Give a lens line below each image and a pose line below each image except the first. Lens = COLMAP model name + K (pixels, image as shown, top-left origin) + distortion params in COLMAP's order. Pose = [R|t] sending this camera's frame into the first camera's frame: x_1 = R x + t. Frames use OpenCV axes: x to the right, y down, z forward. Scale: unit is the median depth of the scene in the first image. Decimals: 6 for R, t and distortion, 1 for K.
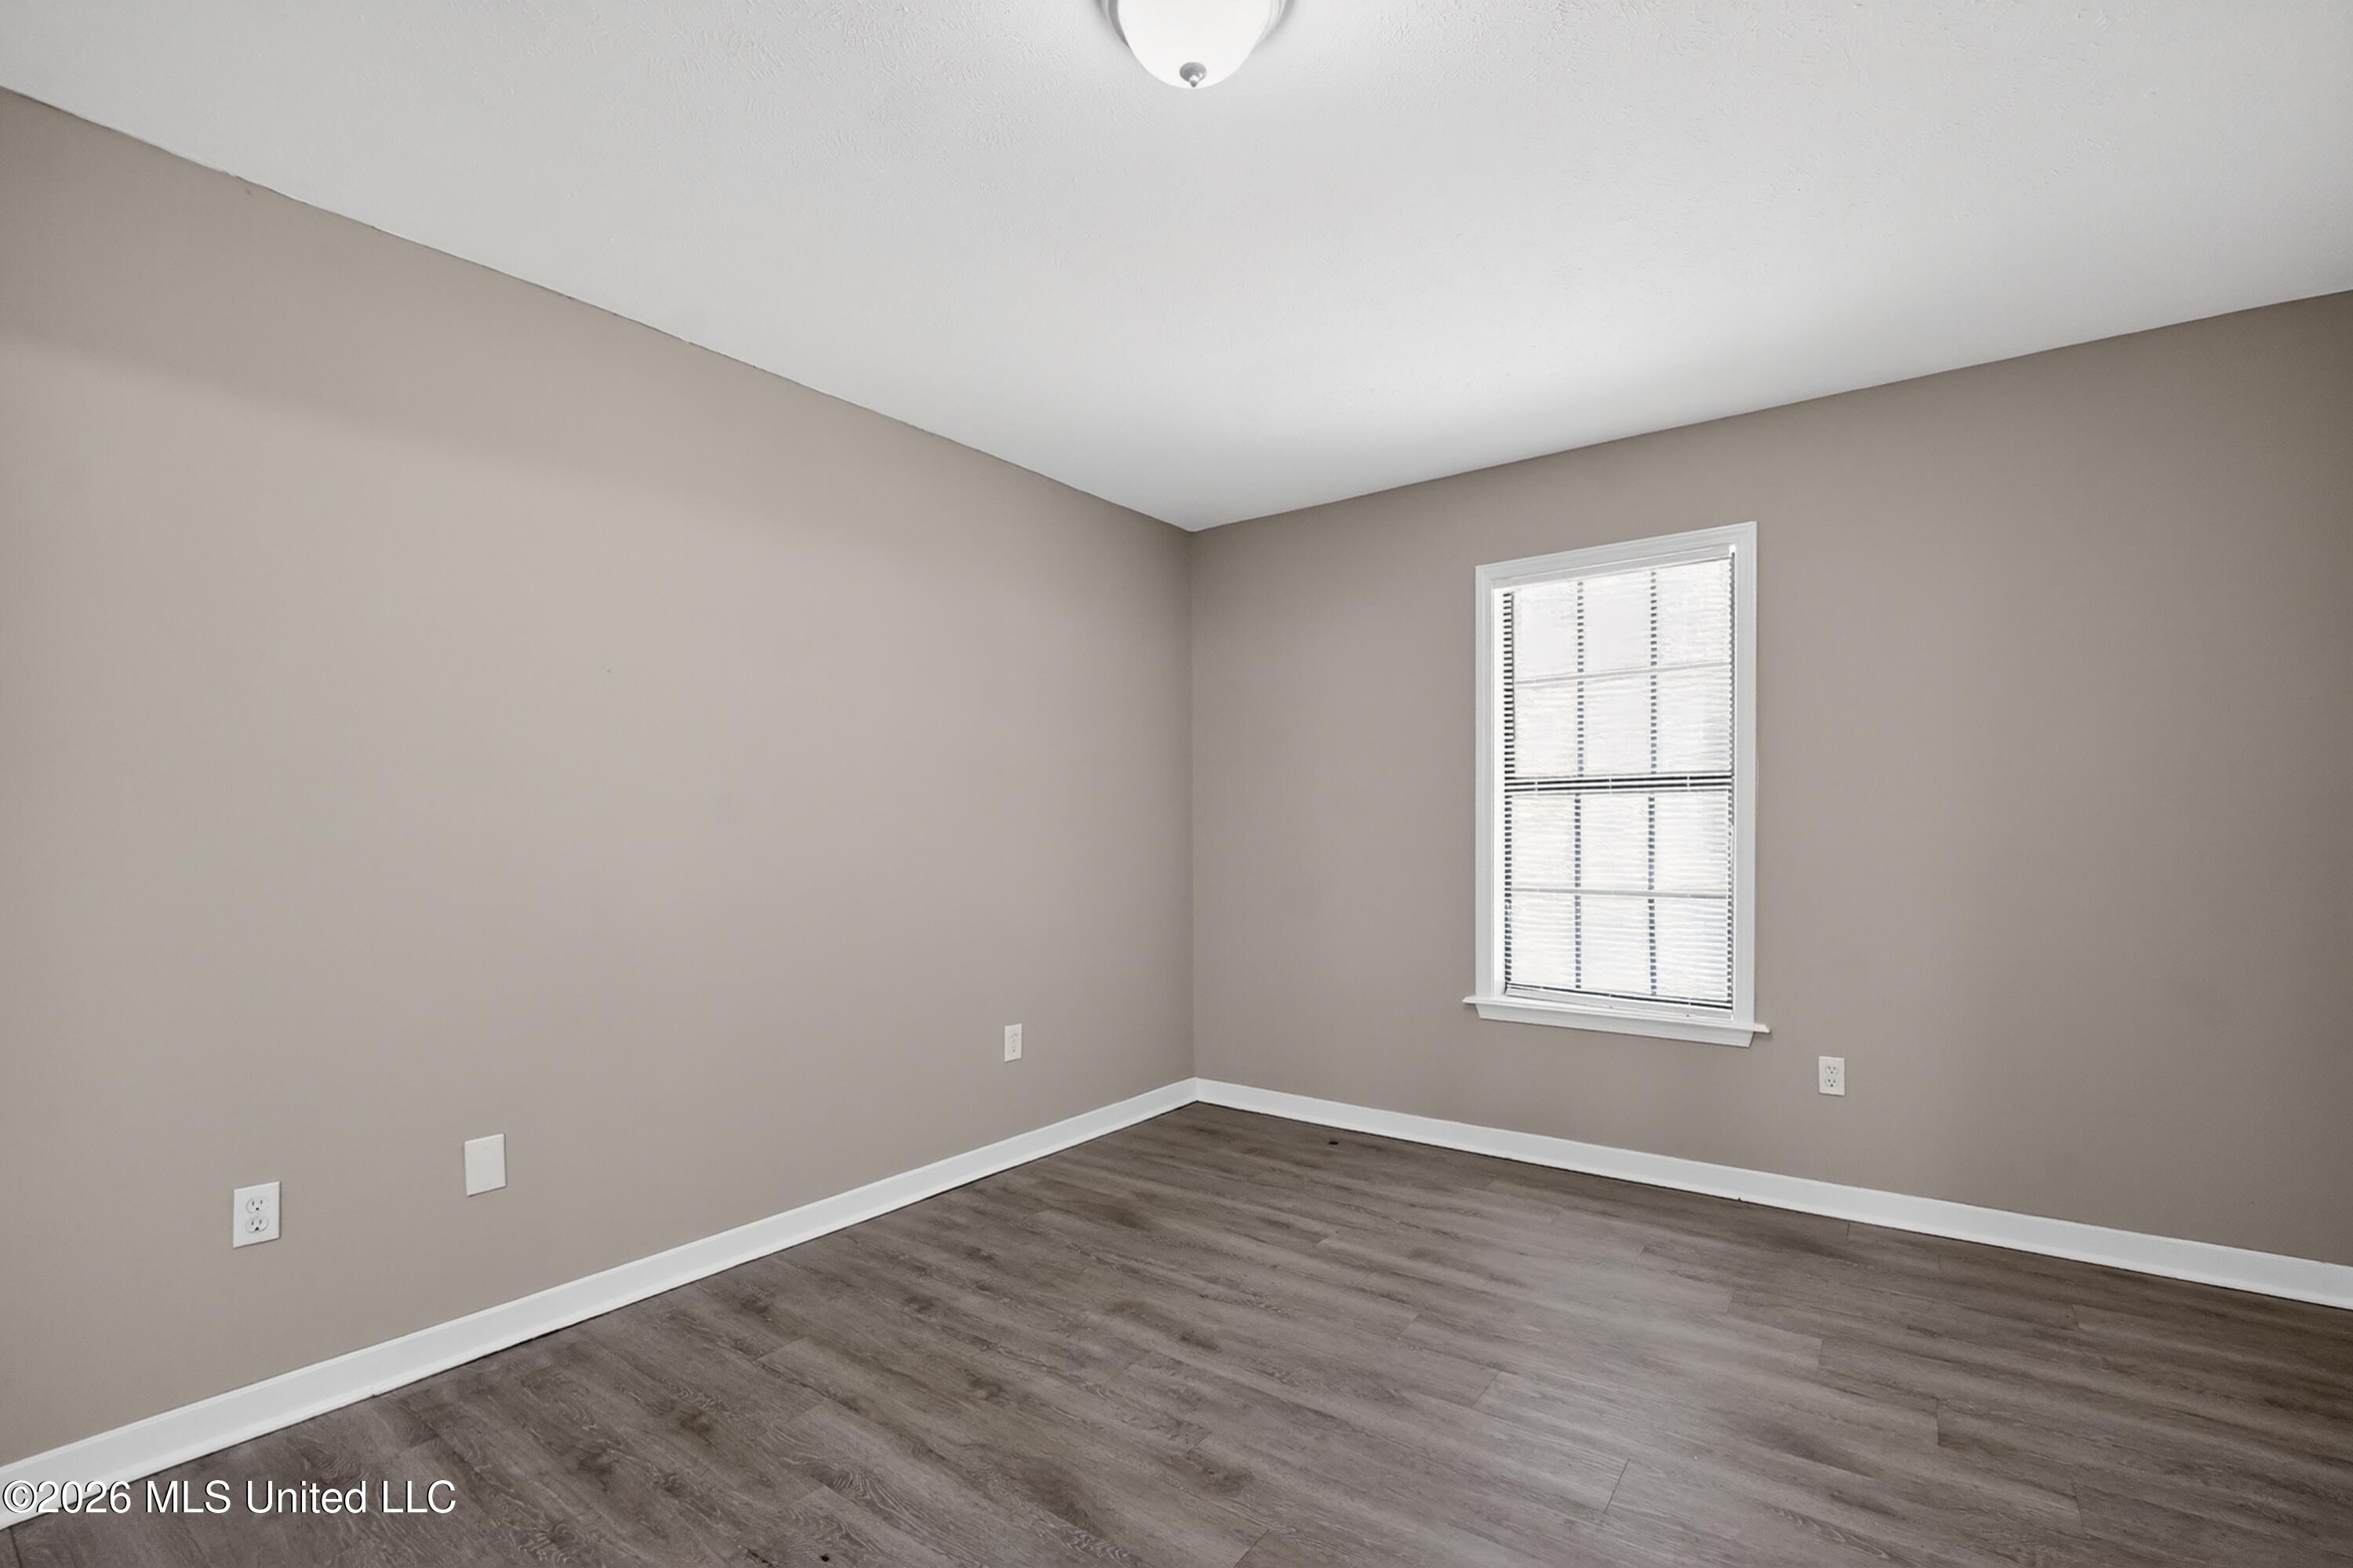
lens RADIAL K [[1013.2, 0, 1206.7], [0, 1013.2, 862.2], [0, 0, 1]] dist [-0.024833, 0.001954]
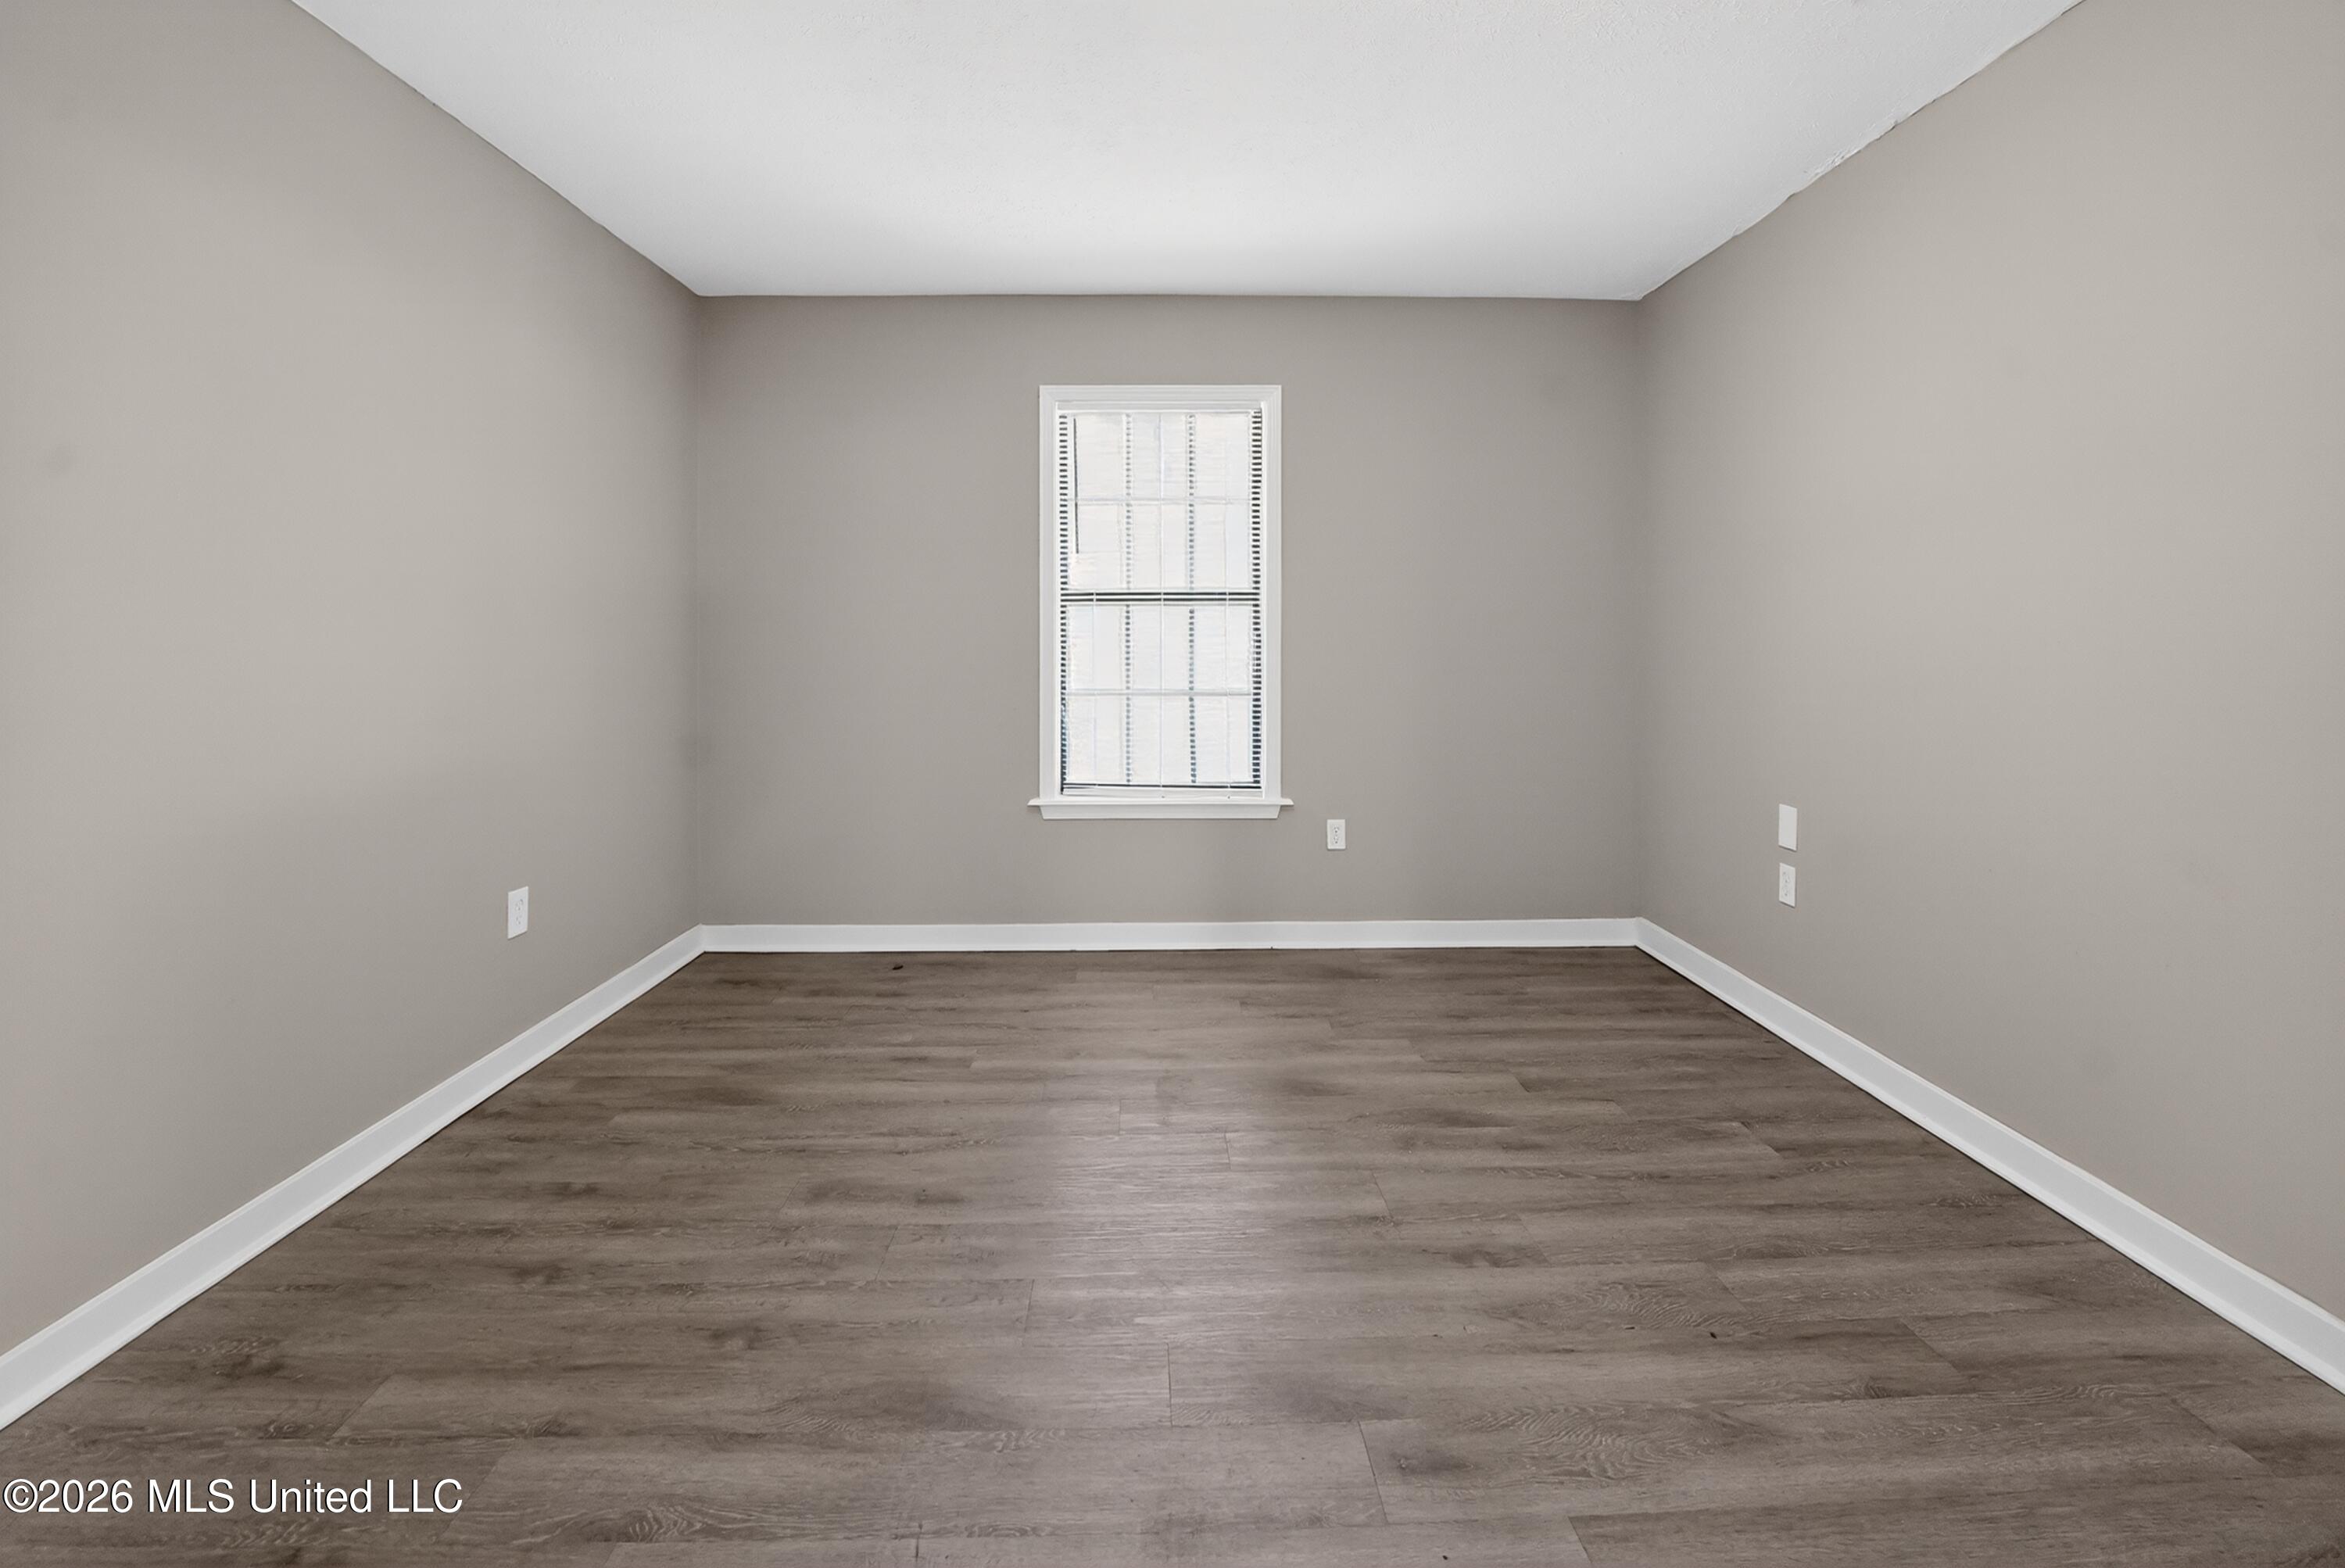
lens RADIAL K [[1009.7, 0, 1167.9], [0, 1009.7, 633.4], [0, 0, 1]] dist [-0.024833, 0.001954]
pose [[0.804045, 0.007369, 0.594523, -0.303848], [0.015718, 0.999310, -0.033643, 0.001205], [-0.594361, 0.036395, 0.803375, 0.109636]]
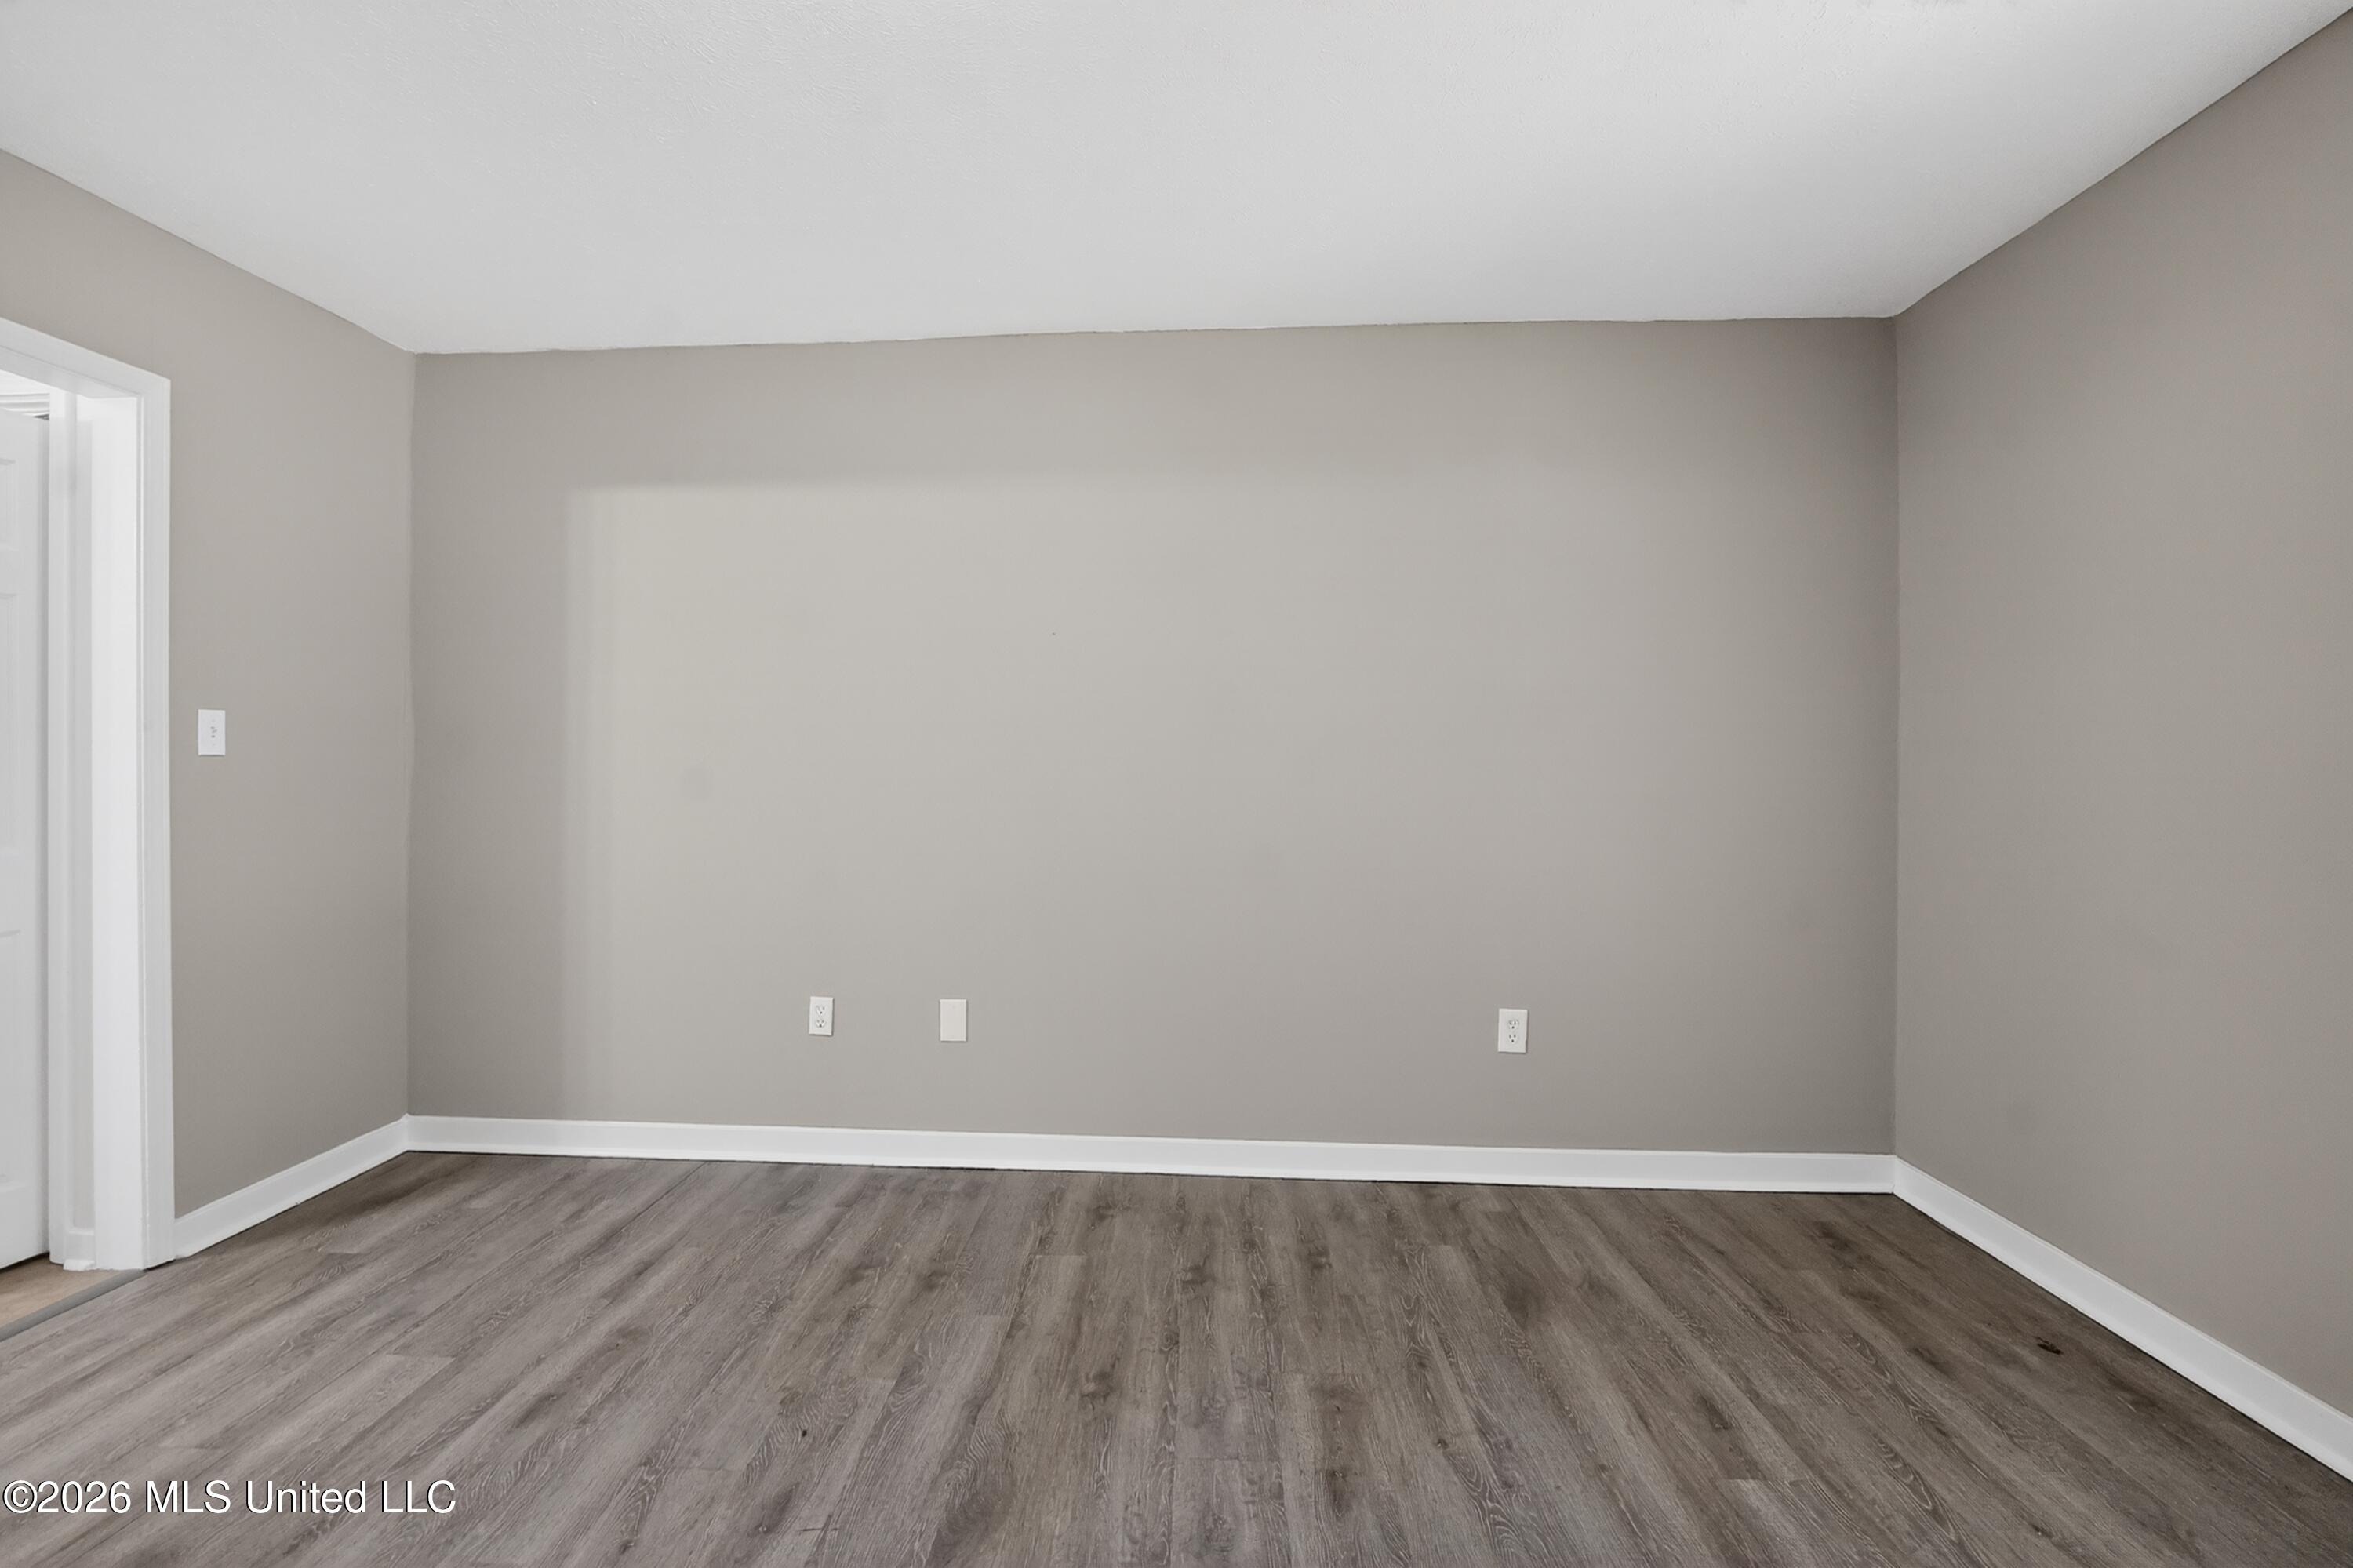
lens RADIAL K [[1013.2, 0, 1163.2], [0, 1013.2, 777.5], [0, 0, 1]] dist [-0.024833, 0.001954]
pose [[0.539677, 0.018928, -0.841659, 0.405686], [-0.035109, 0.999383, -0.000037, -0.015842], [0.841140, 0.029570, 0.540009, 0.400084]]
